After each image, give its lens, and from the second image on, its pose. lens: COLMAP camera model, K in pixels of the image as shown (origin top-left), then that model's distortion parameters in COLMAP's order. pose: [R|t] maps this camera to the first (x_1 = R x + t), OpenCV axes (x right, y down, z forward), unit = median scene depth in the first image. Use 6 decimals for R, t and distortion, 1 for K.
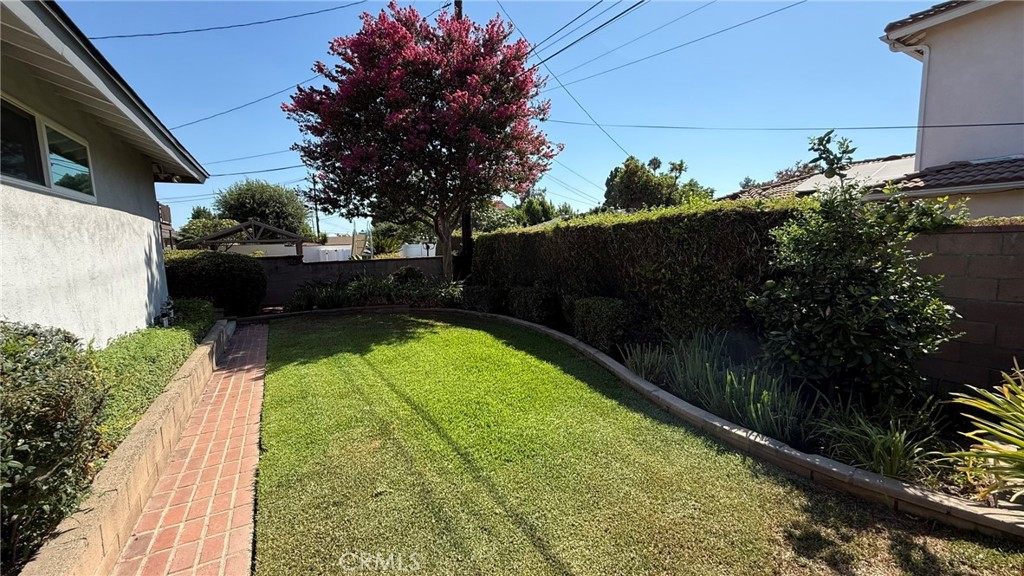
lens RADIAL K [[404.9, 0, 507.2], [0, 404.9, 286.6], [0, 0, 1]] dist [-0.001804, -0.000390]
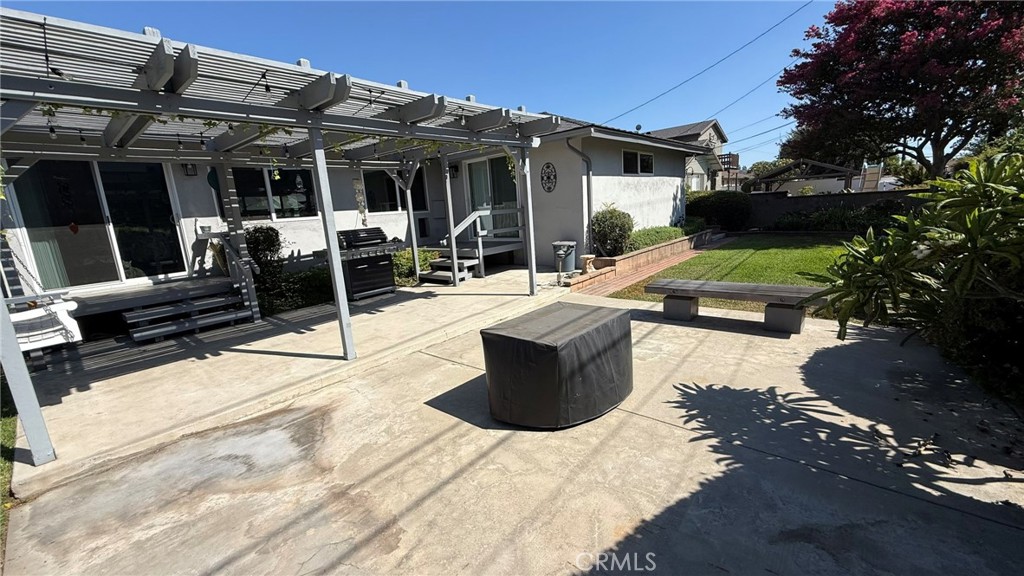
lens RADIAL K [[404.9, 0, 509.0], [0, 404.9, 287.2], [0, 0, 1]] dist [-0.001804, -0.000390]
pose [[0.339740, 0.181848, -0.922772, 0.312196], [-0.038223, 0.982989, 0.179642, 0.018889], [0.939743, -0.025761, 0.340911, -0.209263]]
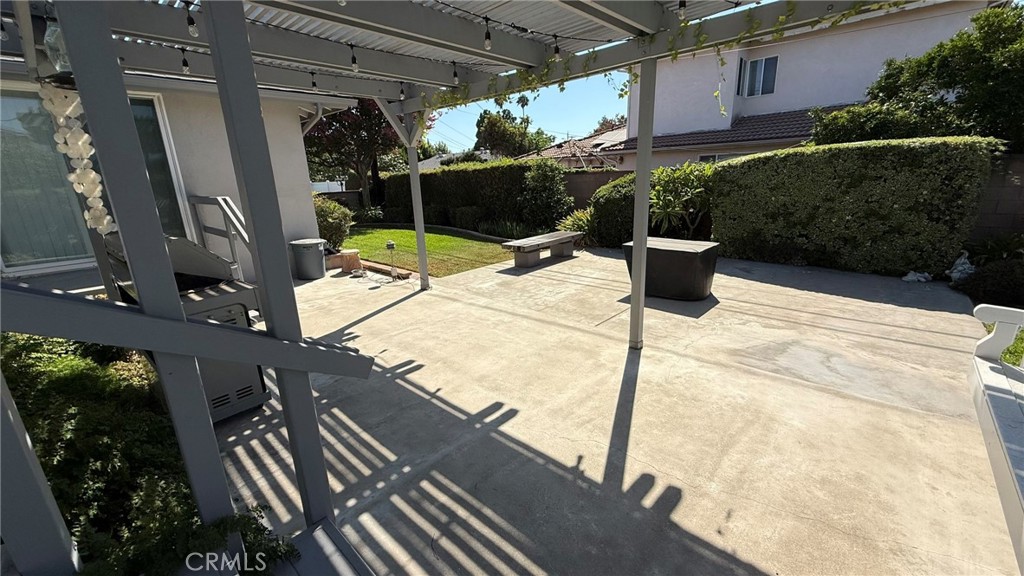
lens RADIAL K [[404.9, 0, 507.5], [0, 404.9, 286.1], [0, 0, 1]] dist [-0.001804, -0.000390]
pose [[0.956137, -0.085667, 0.280114, -0.070605], [0.043107, 0.987017, 0.154721, 0.043905], [-0.289731, -0.135859, 0.947416, -0.397696]]
